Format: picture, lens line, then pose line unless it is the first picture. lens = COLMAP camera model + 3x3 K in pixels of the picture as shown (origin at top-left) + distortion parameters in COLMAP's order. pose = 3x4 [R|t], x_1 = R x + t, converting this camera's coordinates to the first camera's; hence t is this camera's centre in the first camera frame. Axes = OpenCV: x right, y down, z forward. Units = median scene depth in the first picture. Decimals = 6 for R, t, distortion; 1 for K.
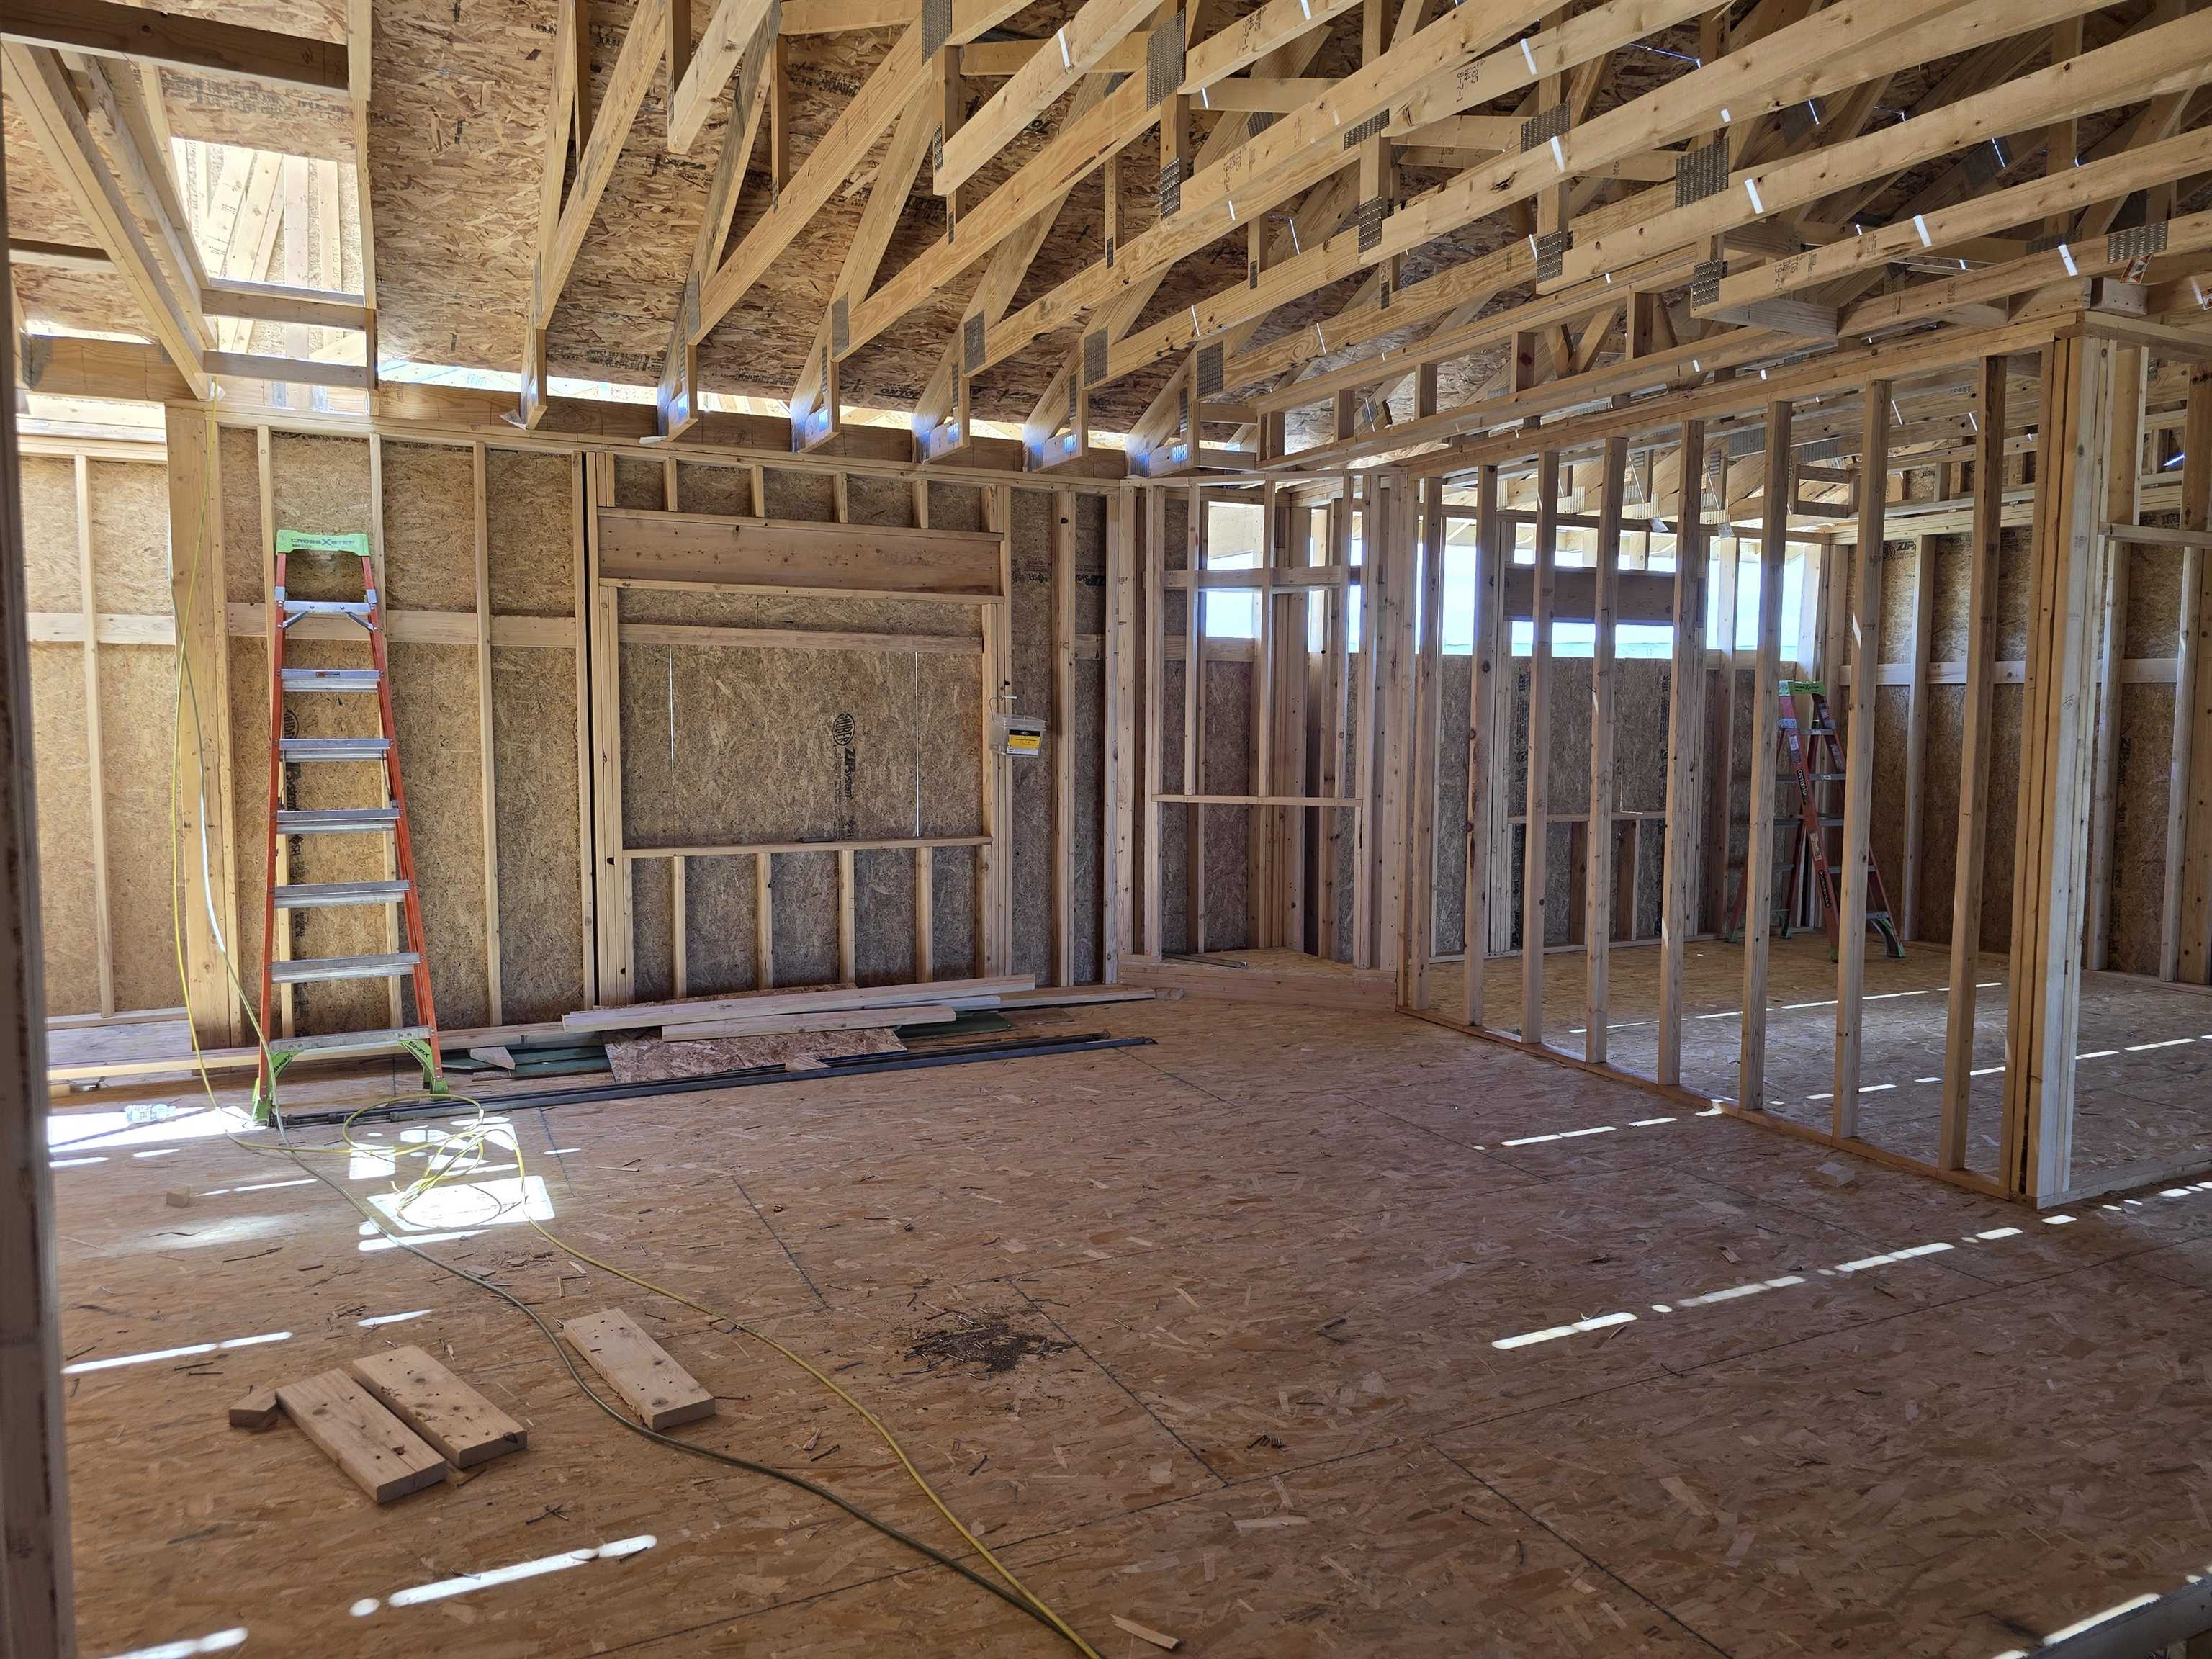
lens RADIAL K [[1486.0, 0, 1104.4], [0, 1486.0, 812.4], [0, 0, 1]] dist [0.045053, -0.034821]
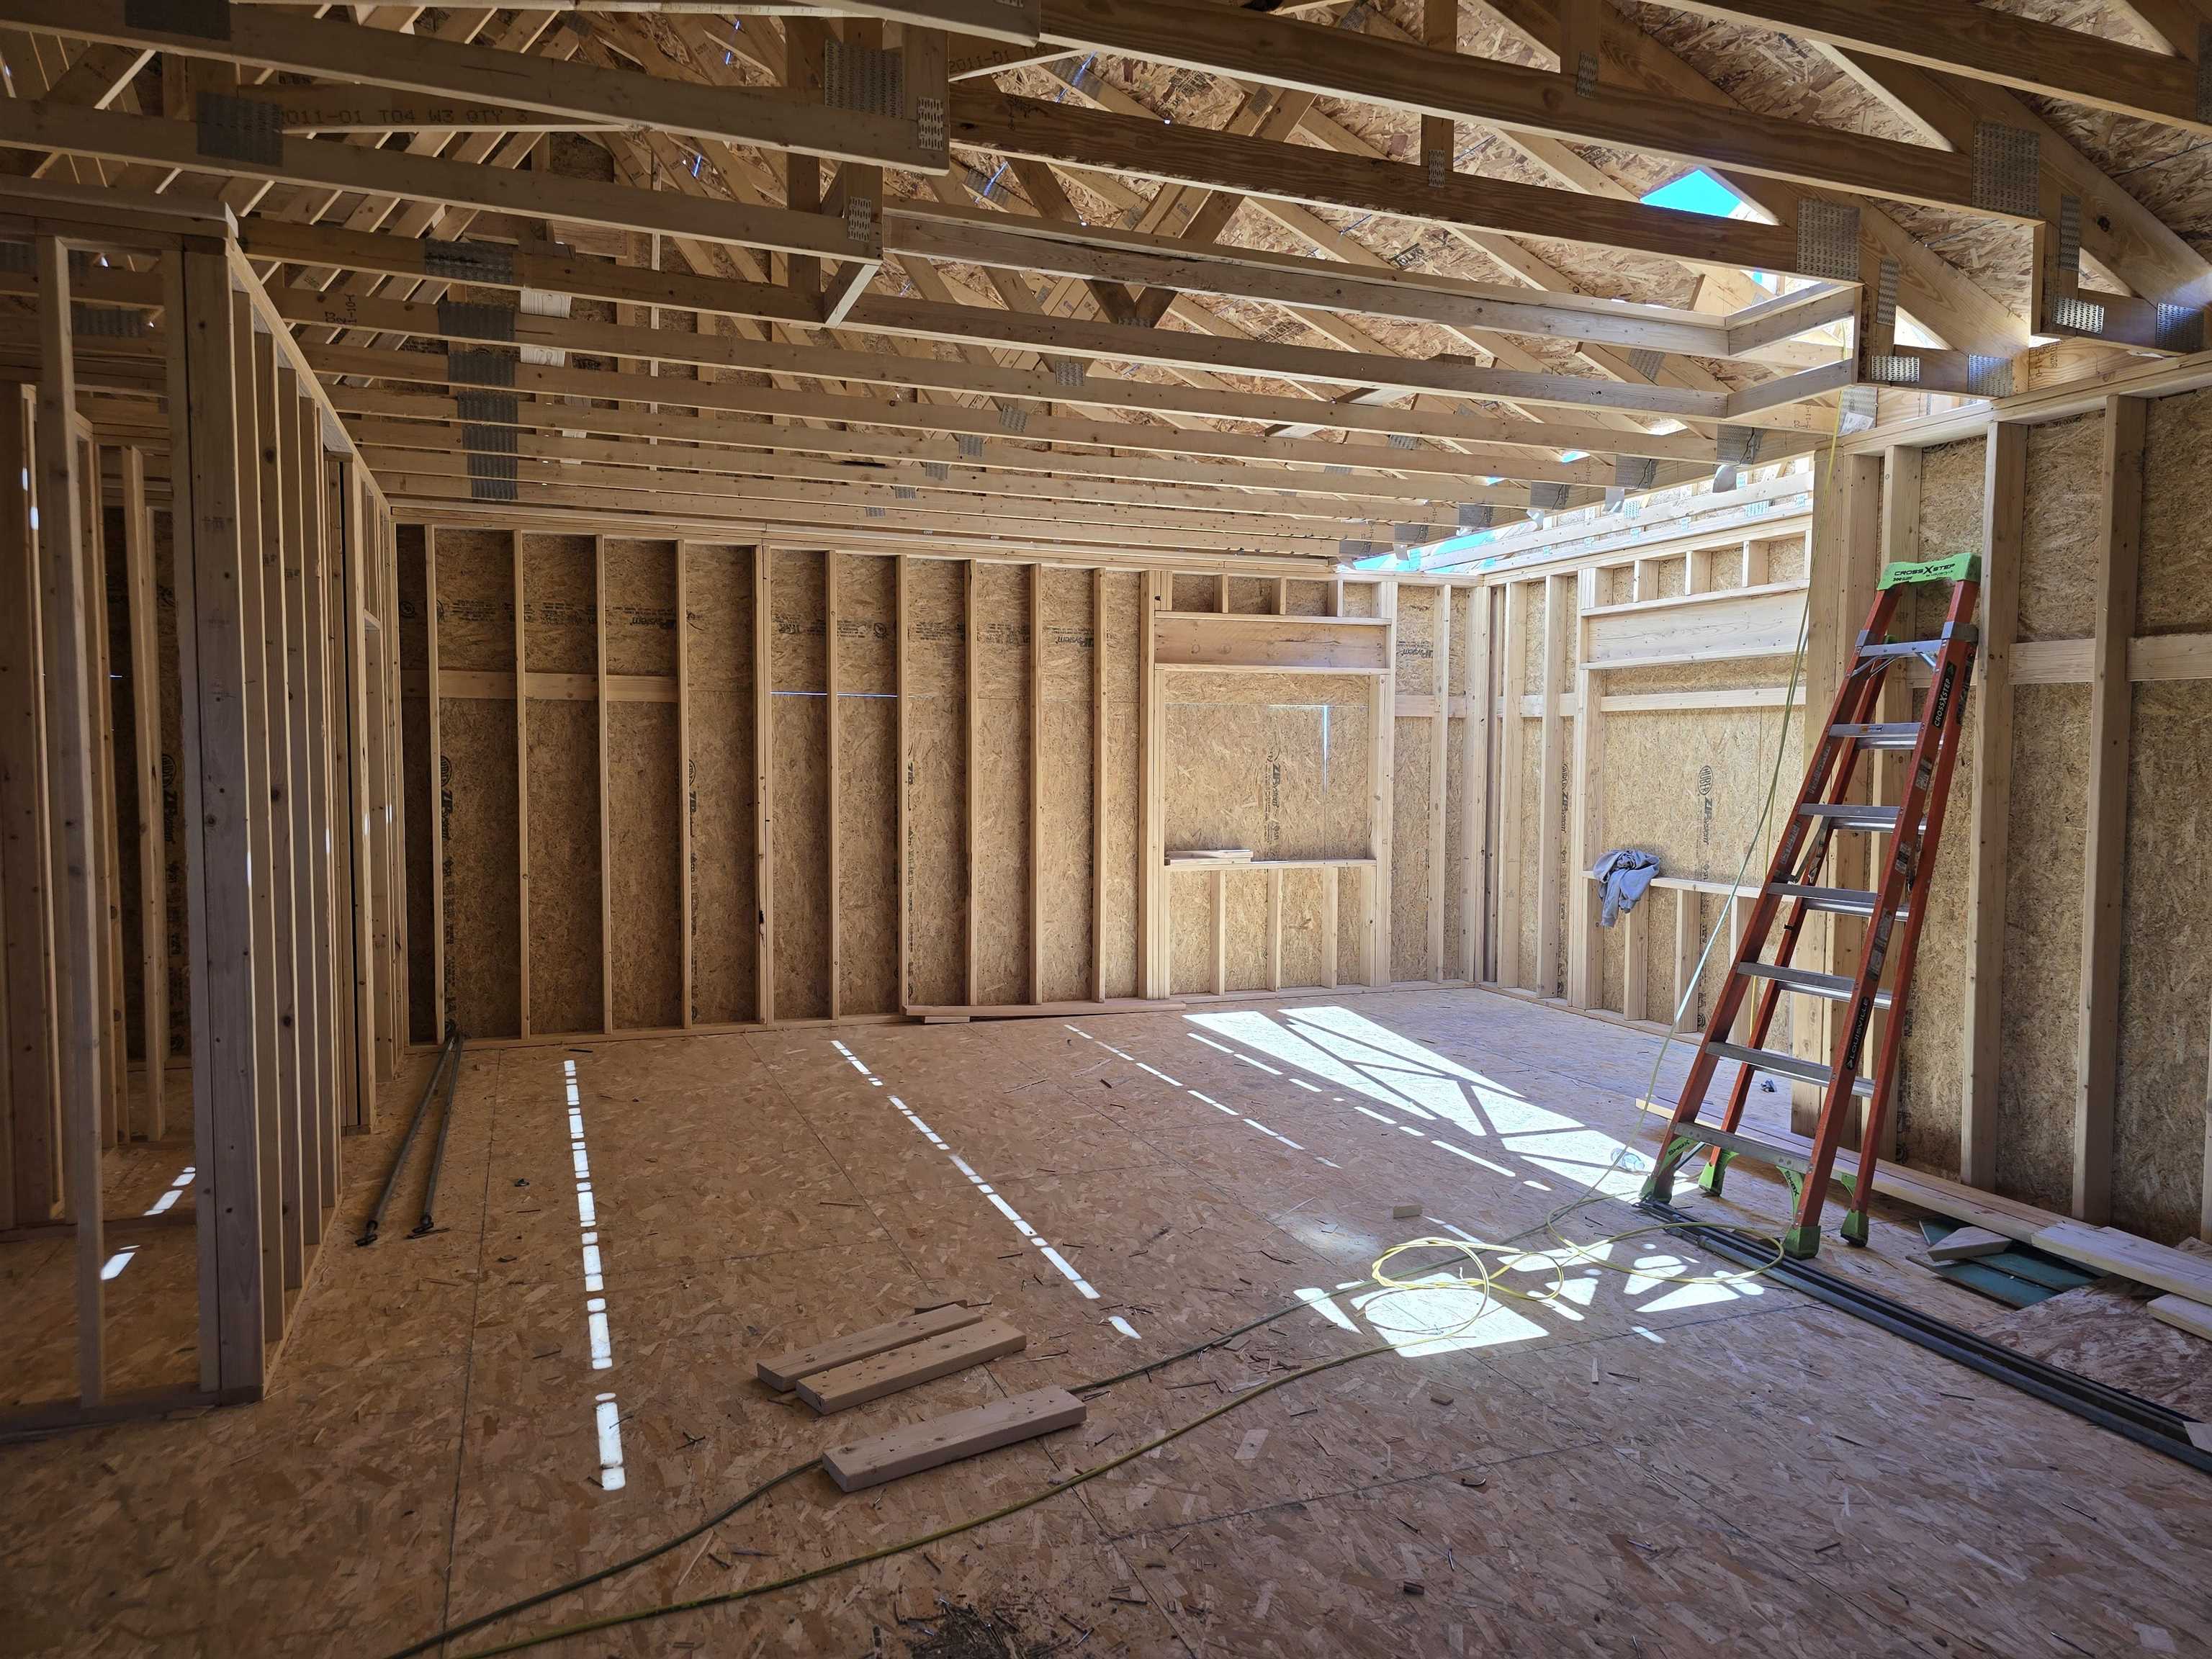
lens RADIAL K [[1486.0, 0, 1163.0], [0, 1486.0, 836.9], [0, 0, 1]] dist [0.045053, -0.034821]
pose [[-0.066877, 0.047908, -0.996610, 0.418950], [-0.077637, 0.995568, 0.053067, -0.053128], [0.994736, 0.080923, -0.062861, 0.775846]]
